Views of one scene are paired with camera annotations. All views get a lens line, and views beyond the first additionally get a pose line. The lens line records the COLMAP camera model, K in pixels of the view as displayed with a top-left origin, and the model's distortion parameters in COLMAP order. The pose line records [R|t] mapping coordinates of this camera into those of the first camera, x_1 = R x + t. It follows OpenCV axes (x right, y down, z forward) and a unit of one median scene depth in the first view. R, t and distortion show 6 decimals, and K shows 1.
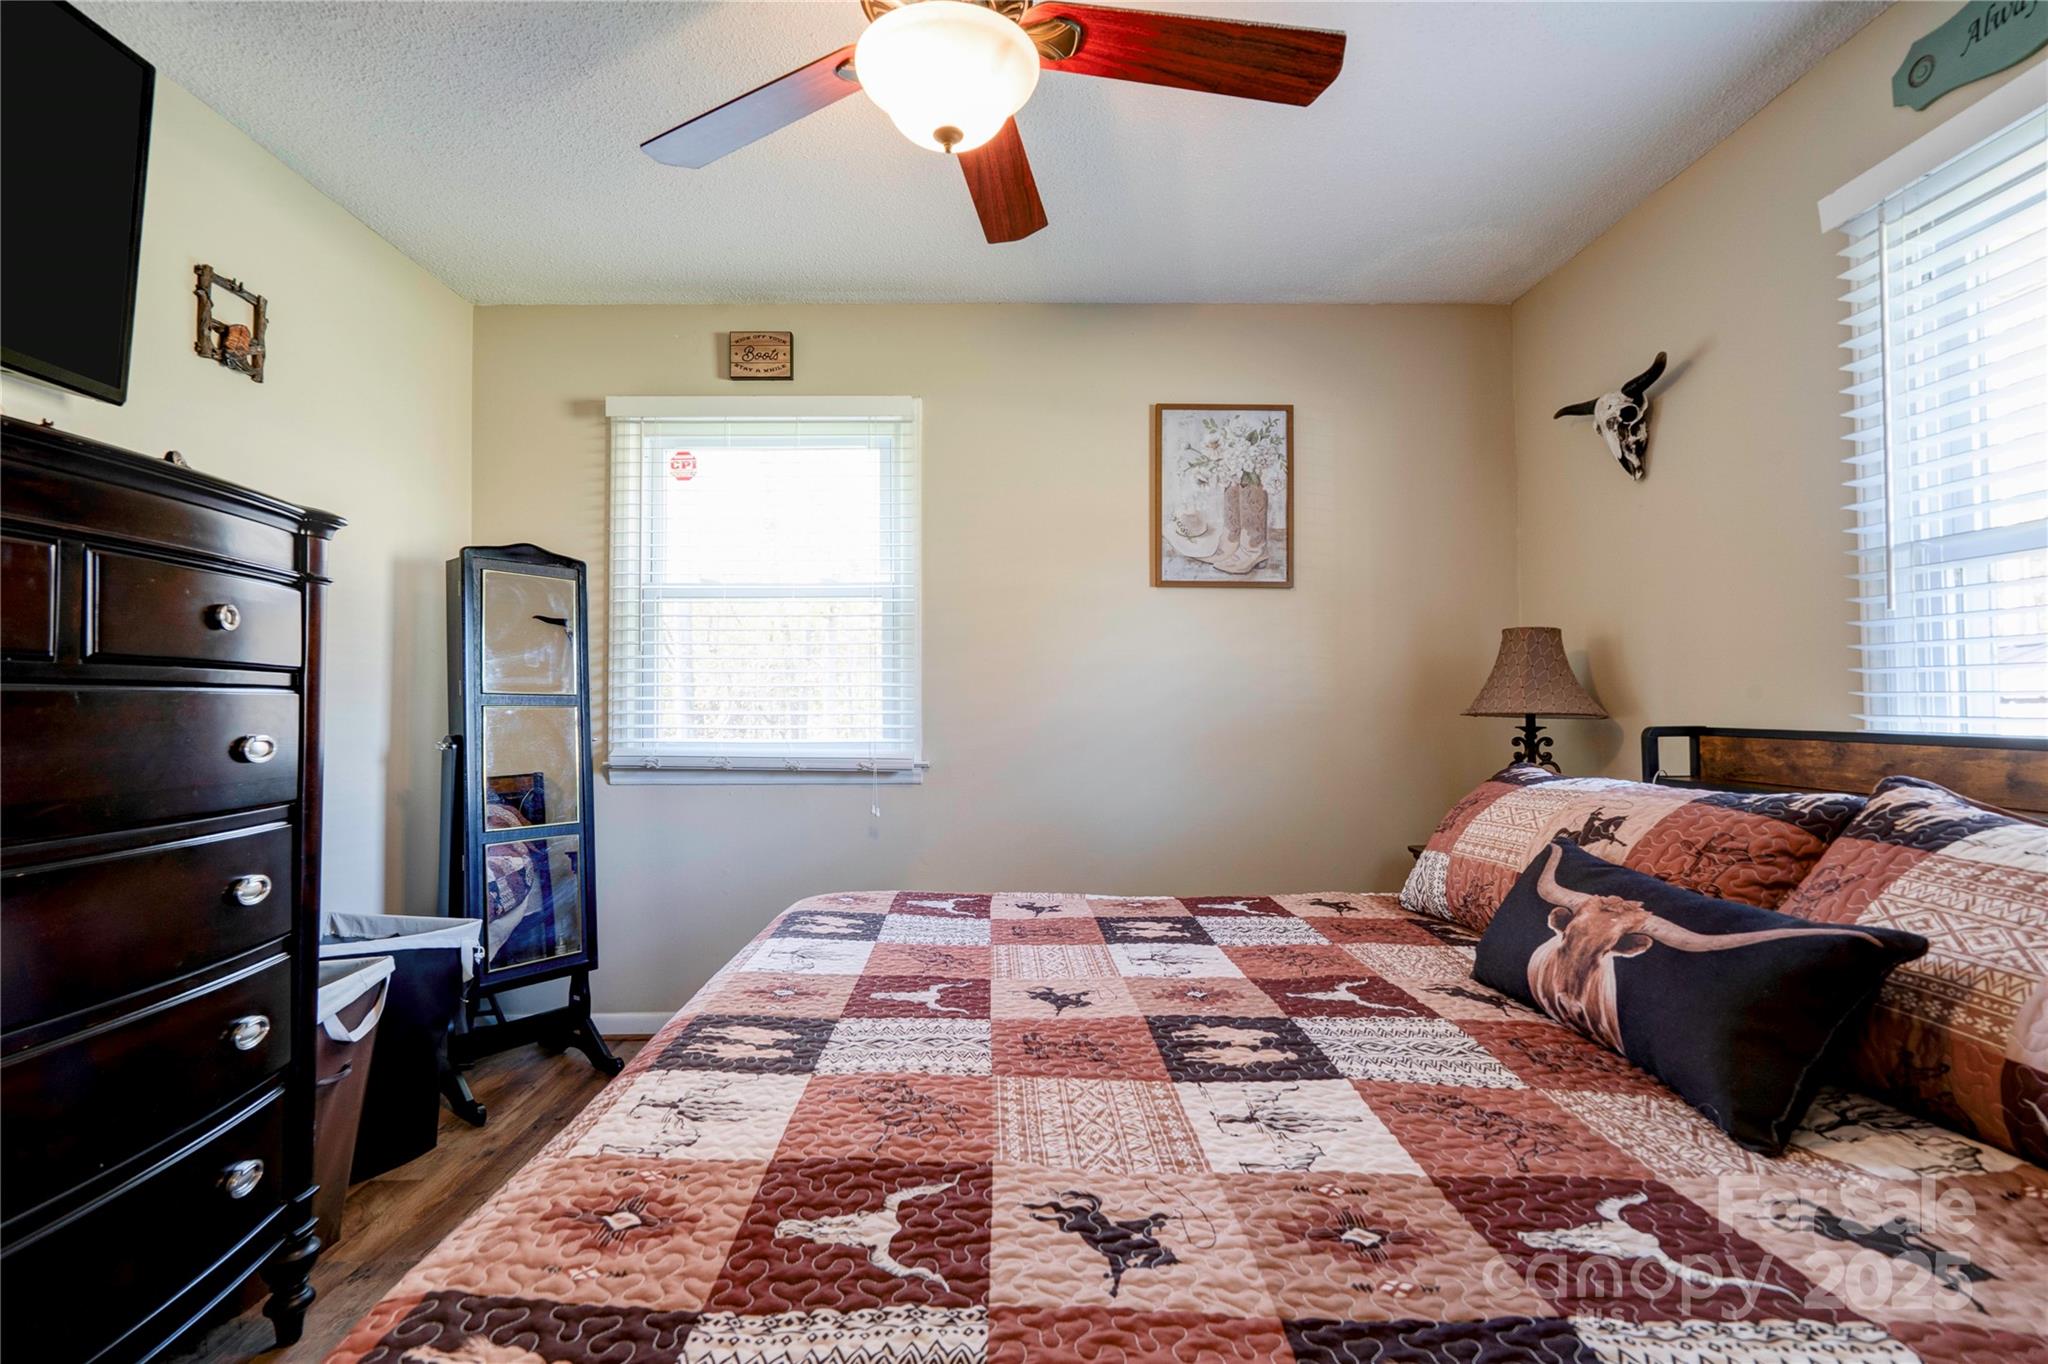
lens RADIAL K [[937.2, 0, 1025.5], [0, 937.2, 681.4], [0, 0, 1]] dist [-0.006859, 0.011407]
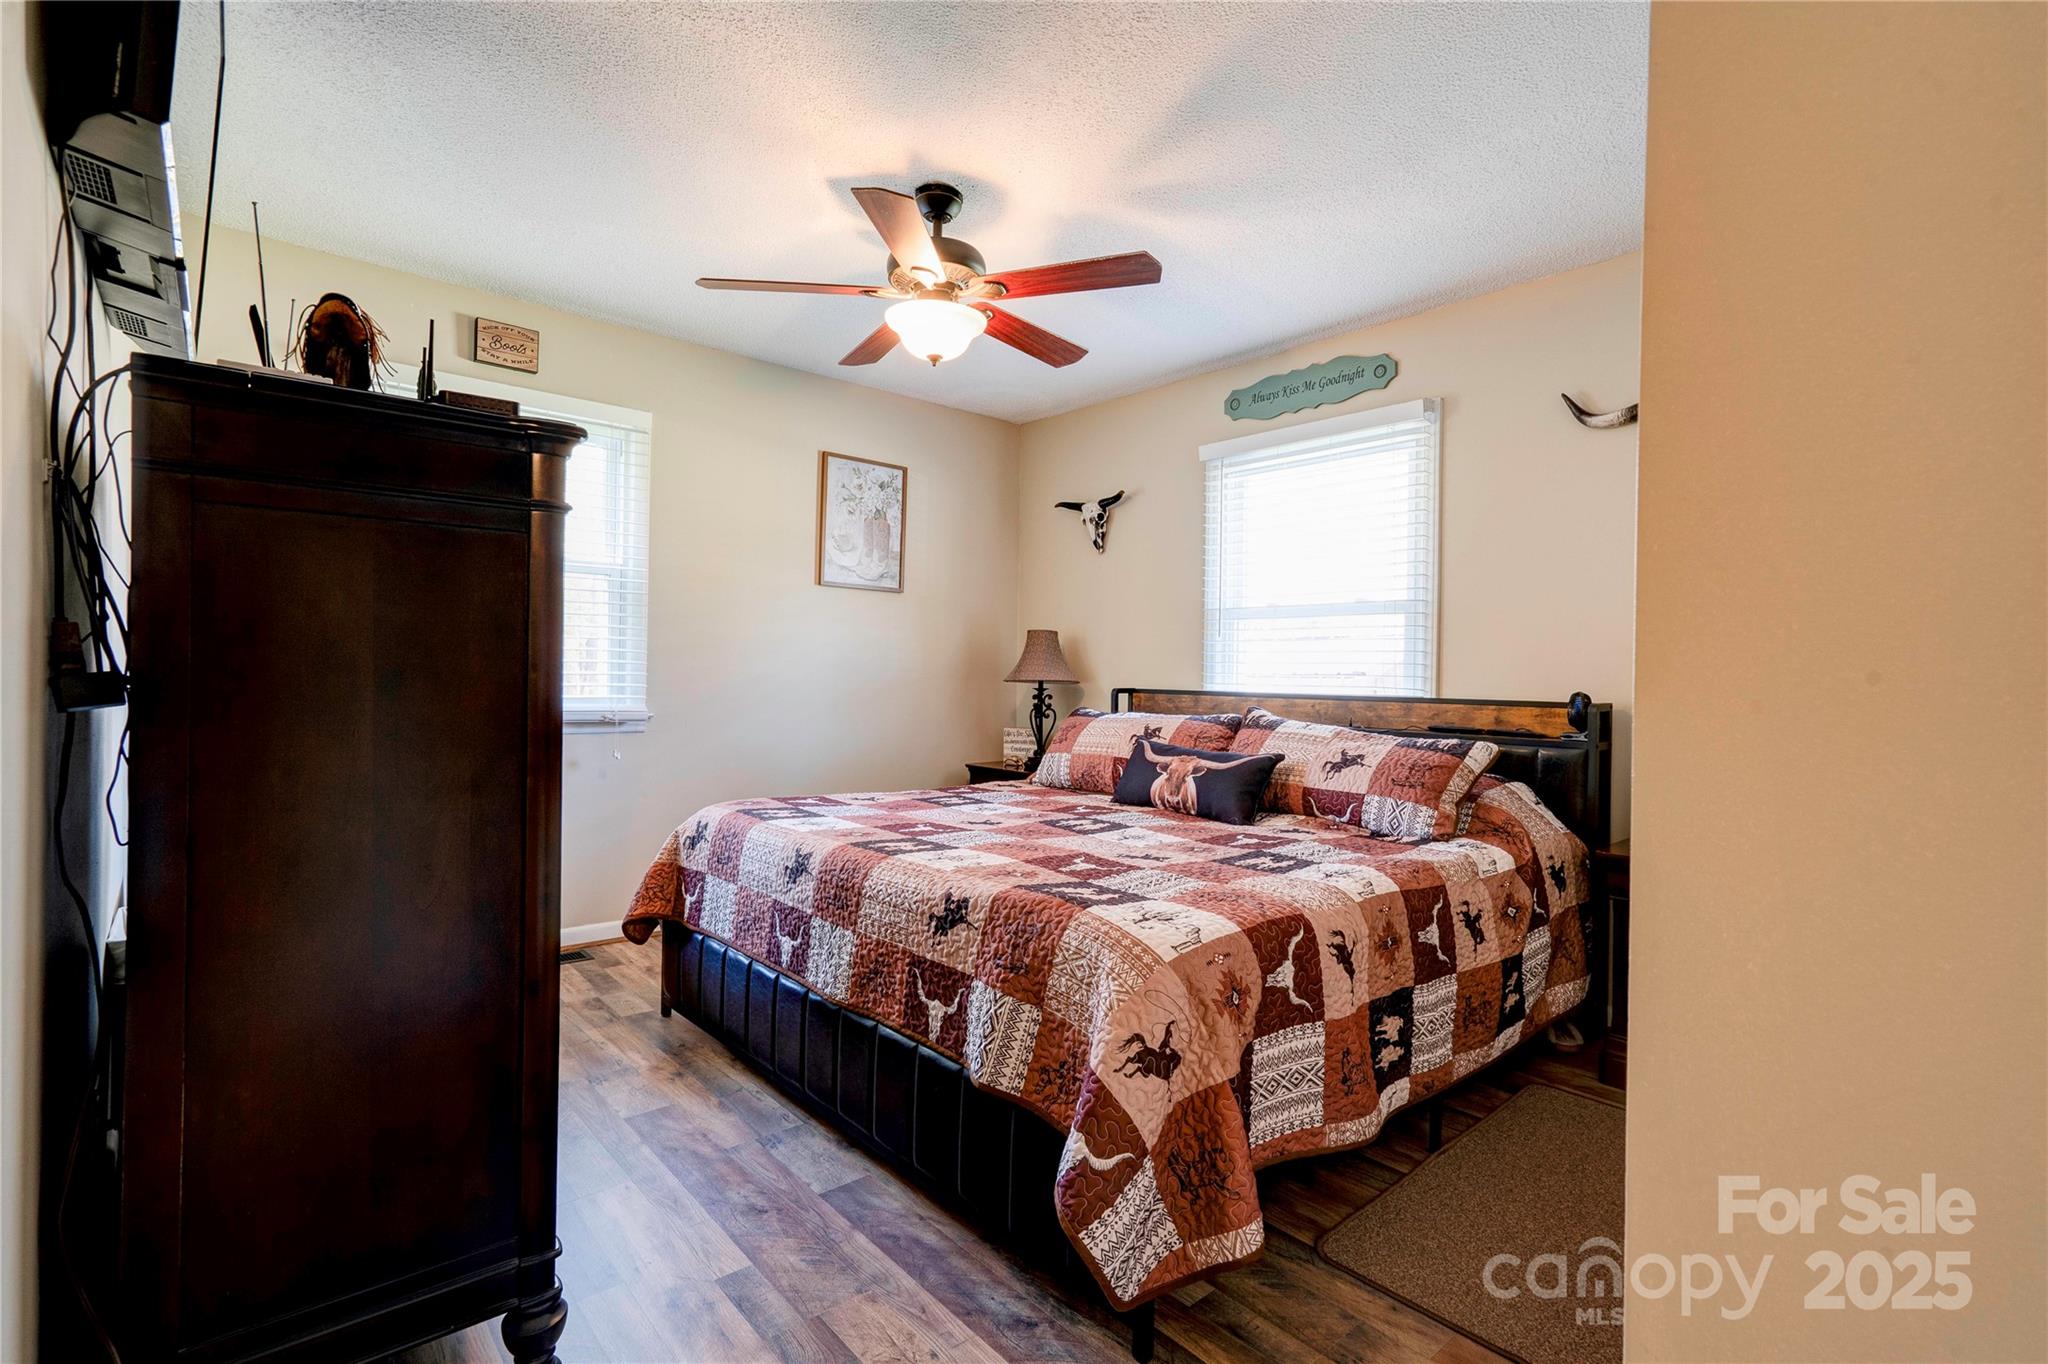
lens RADIAL K [[937.2, 0, 1018.2], [0, 937.2, 682.5], [0, 0, 1]] dist [-0.006859, 0.011407]
pose [[0.758476, 0.009991, 0.651625, -0.875201], [-0.036675, 0.998952, 0.027373, -0.010479], [-0.650668, -0.044660, 0.758048, -0.387985]]
